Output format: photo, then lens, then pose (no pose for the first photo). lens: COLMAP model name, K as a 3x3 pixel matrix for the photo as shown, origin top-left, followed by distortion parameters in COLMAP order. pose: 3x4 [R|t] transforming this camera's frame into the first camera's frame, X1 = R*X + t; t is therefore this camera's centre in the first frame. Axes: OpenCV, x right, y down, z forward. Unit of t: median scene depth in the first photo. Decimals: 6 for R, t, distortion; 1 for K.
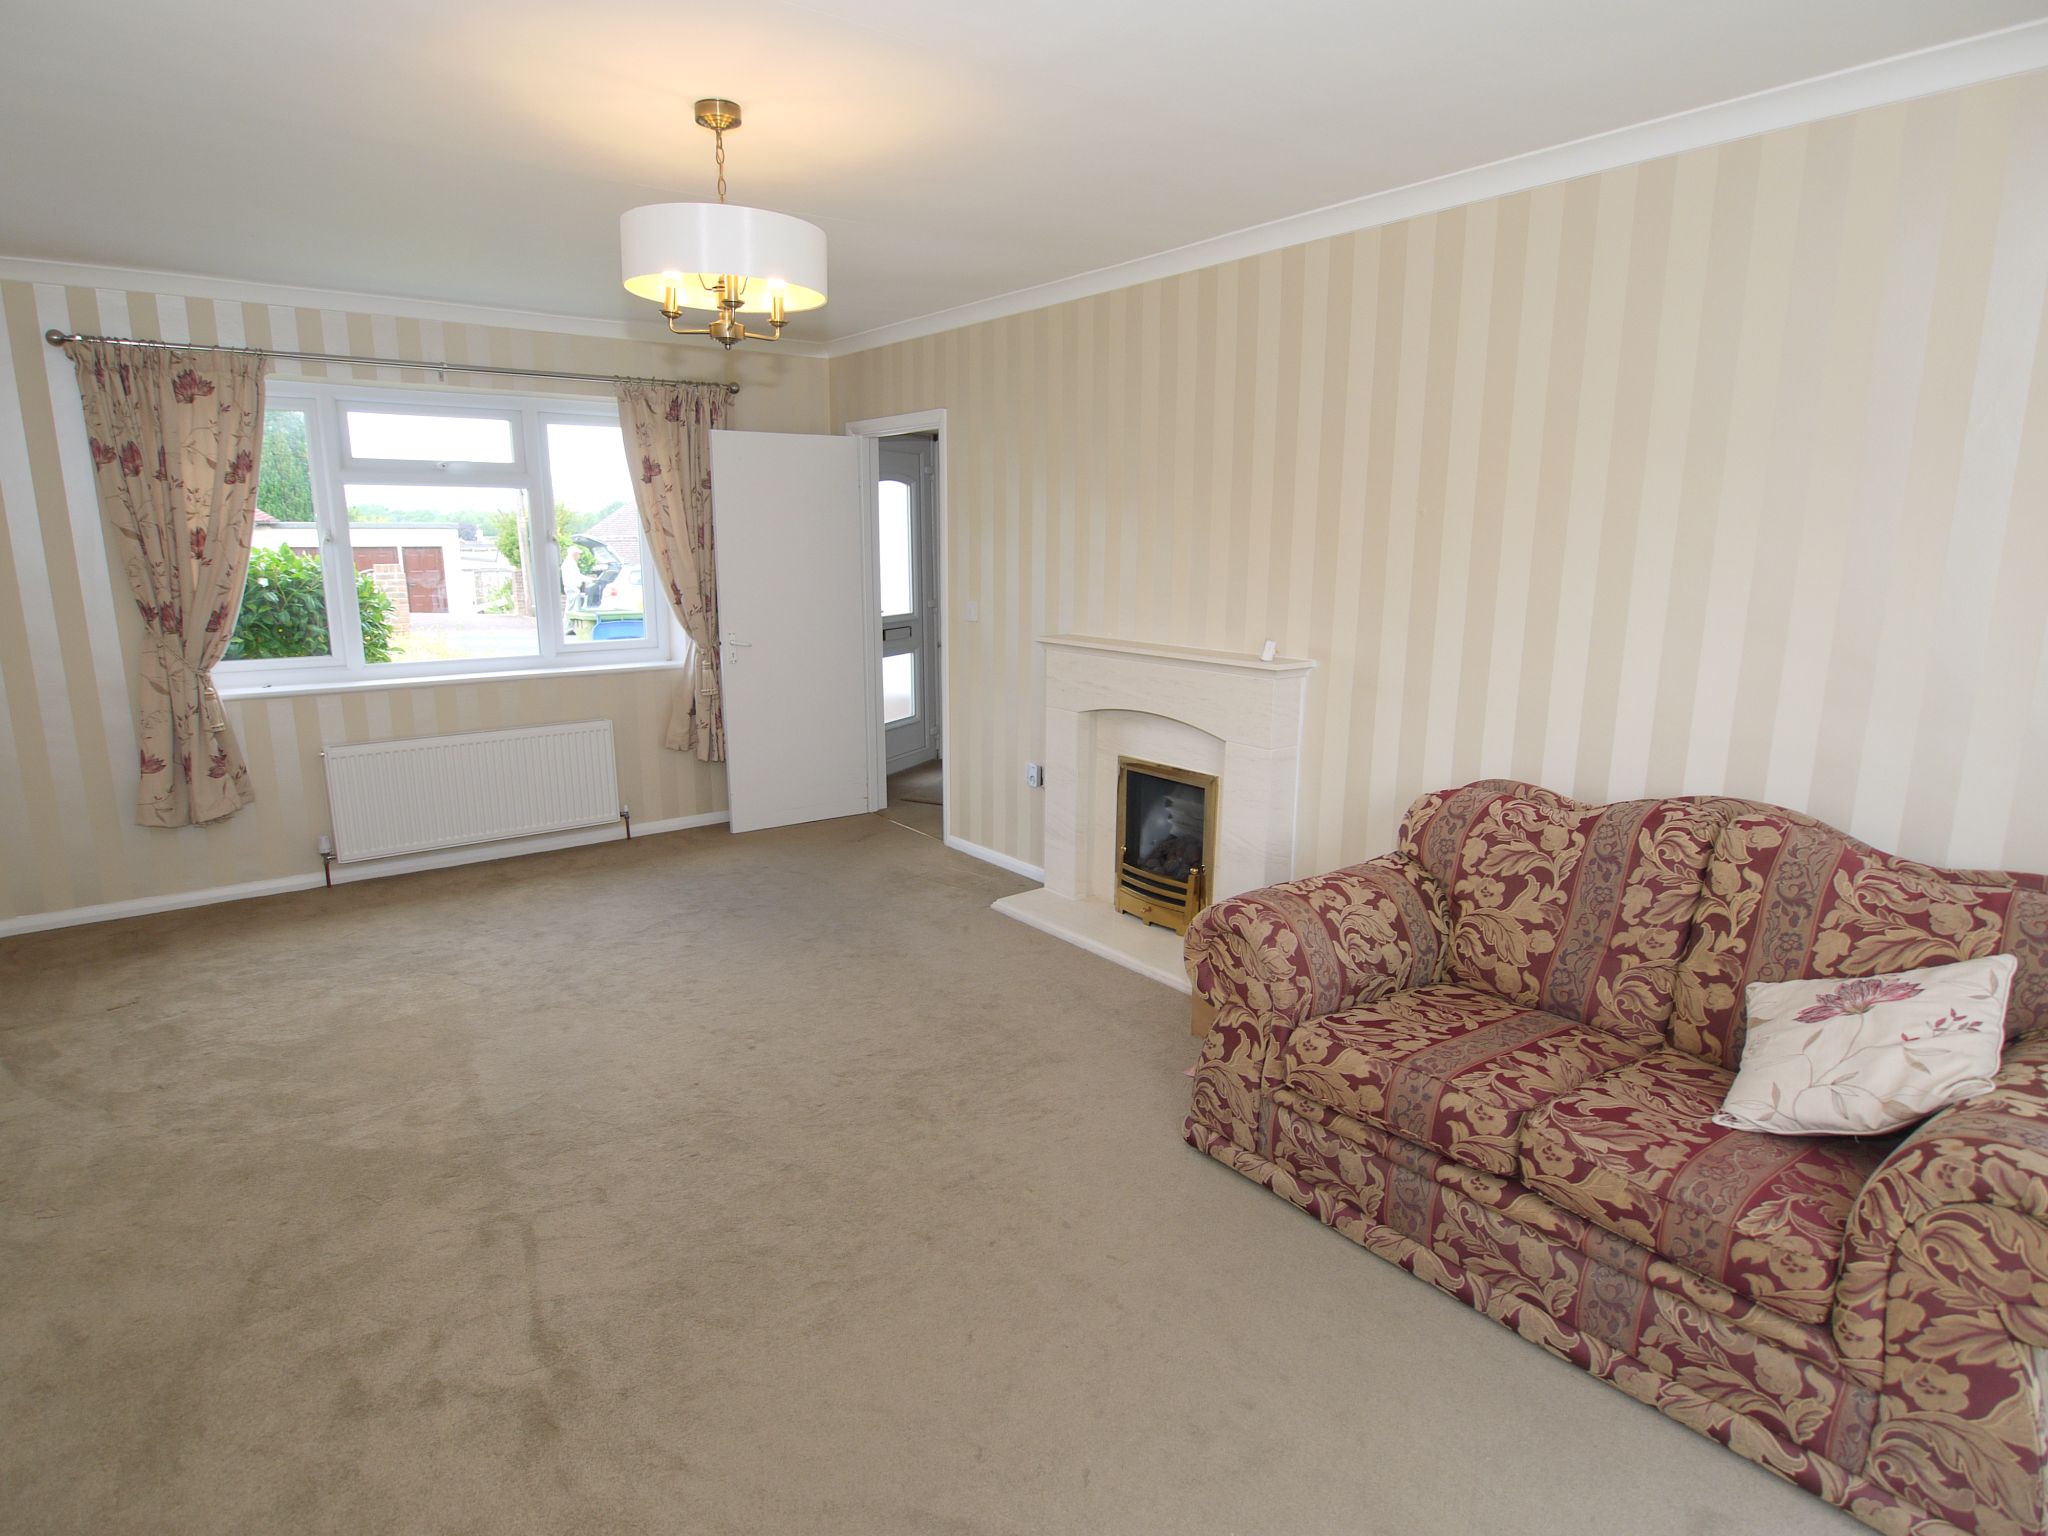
lens RADIAL K [[1147.3, 0, 1024.0], [0, 1147.3, 768.0], [0, 0, 1]] dist [-0.000018, -0.000075]
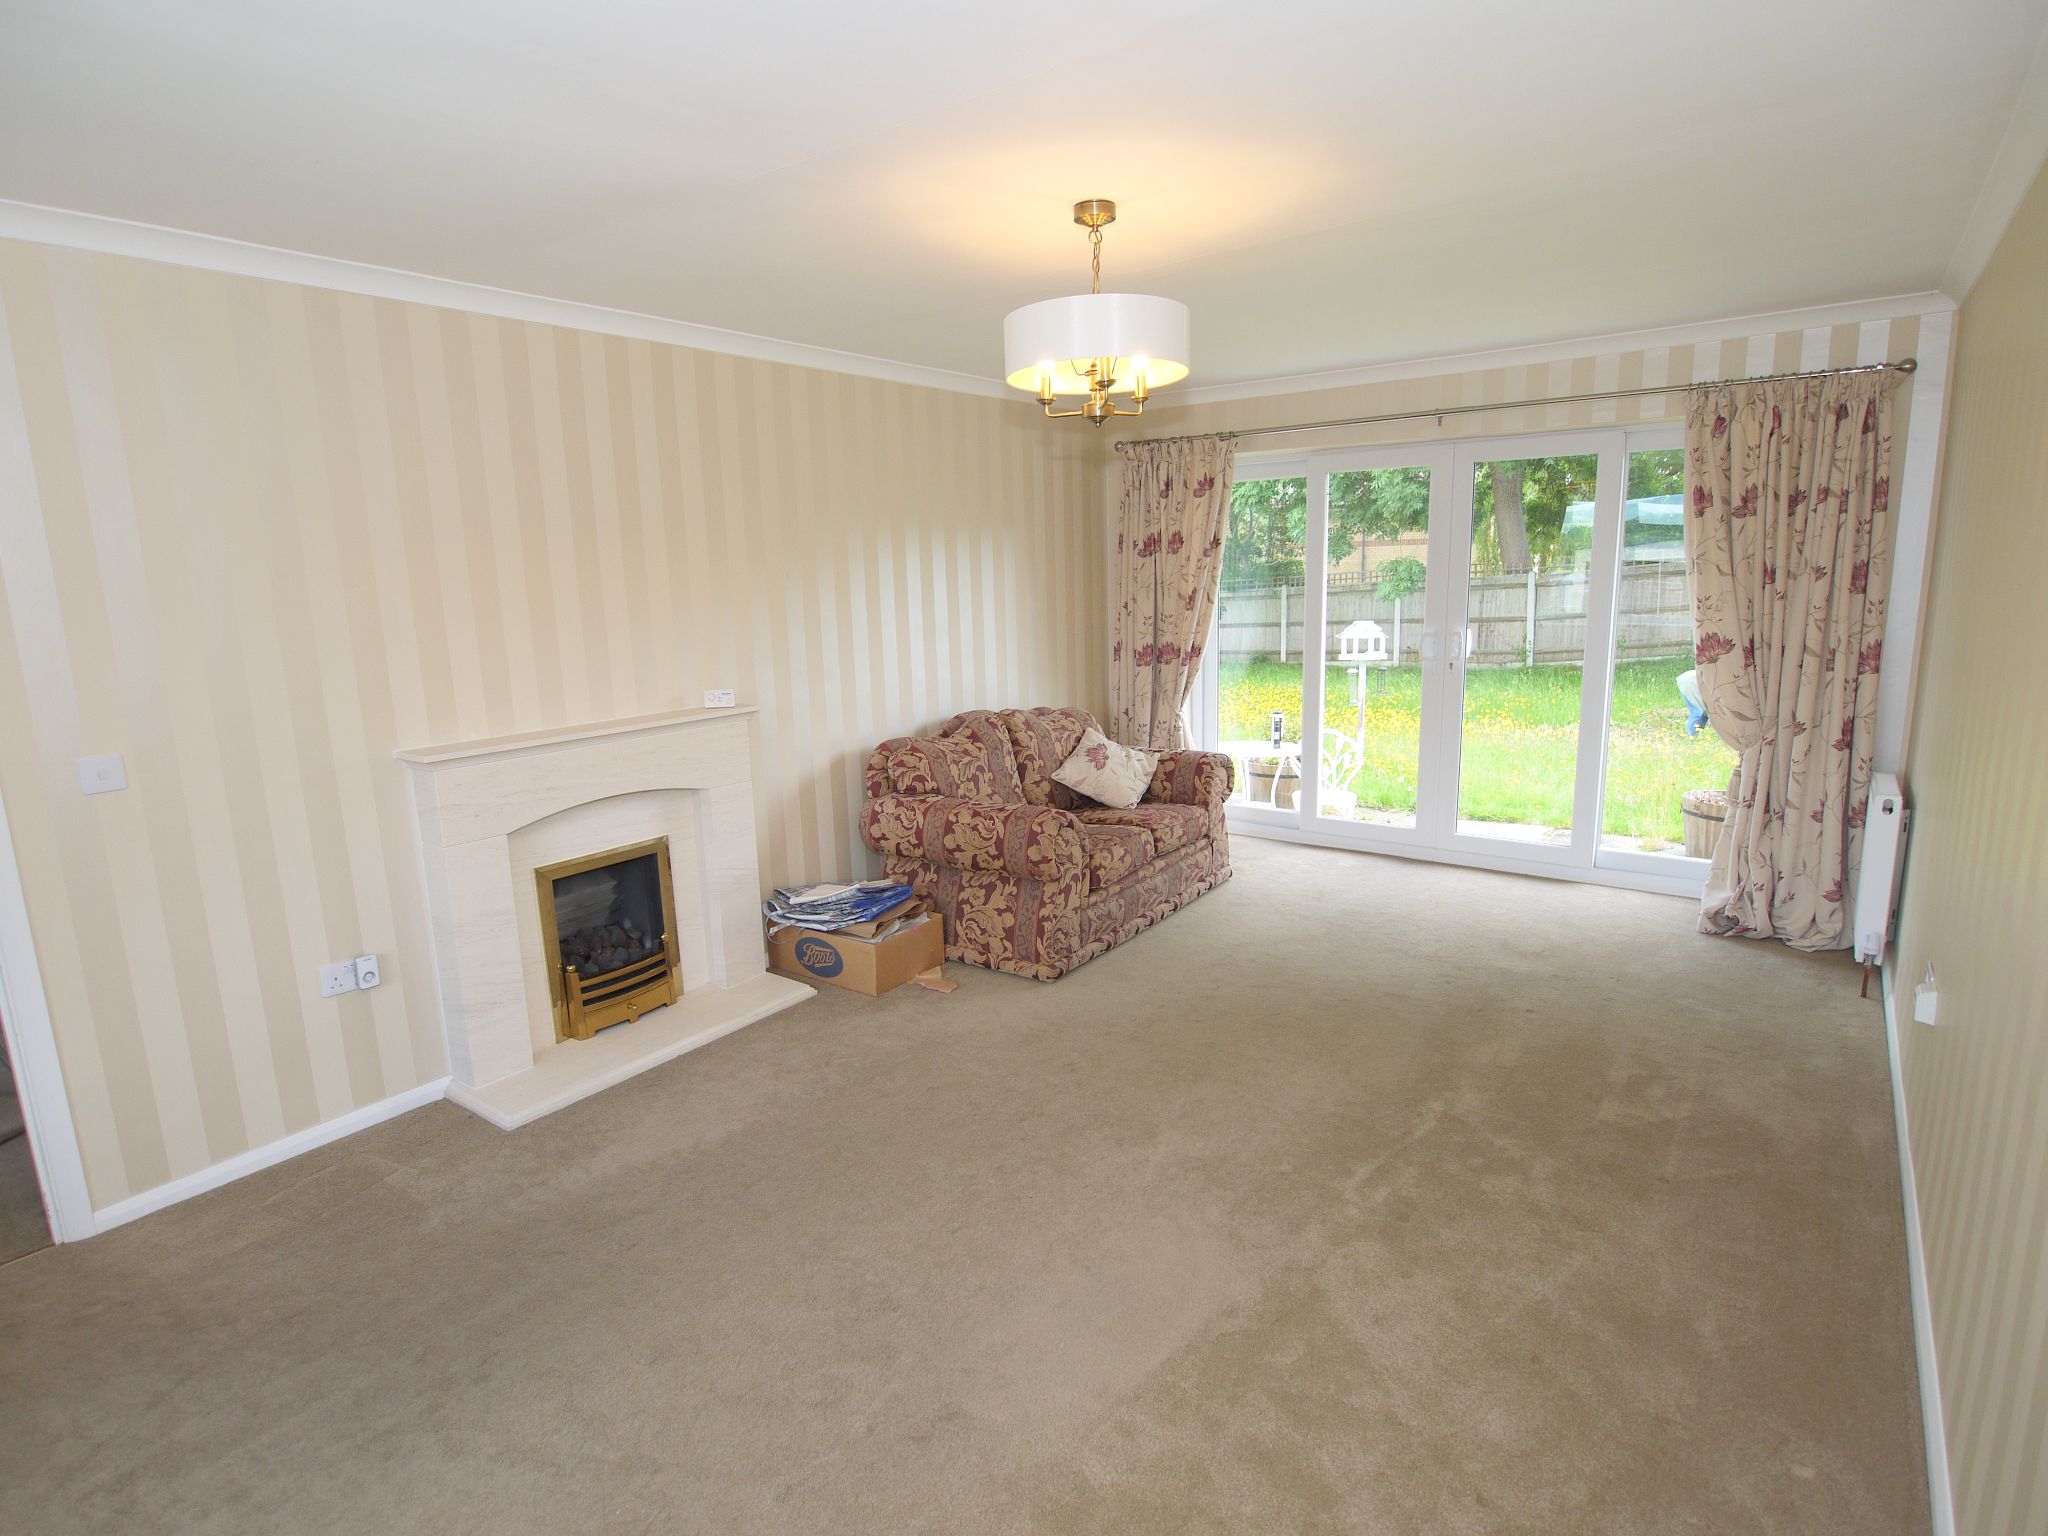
lens RADIAL K [[1079.5, 0, 1024.0], [0, 1079.5, 768.0], [0, 0, 1]] dist [-0.000893, -0.000349]
pose [[-0.279402, -0.173826, 0.944309, -1.247518], [0.219990, 0.945726, 0.239178, -0.318642], [-0.934633, 0.274565, -0.225998, 1.378093]]
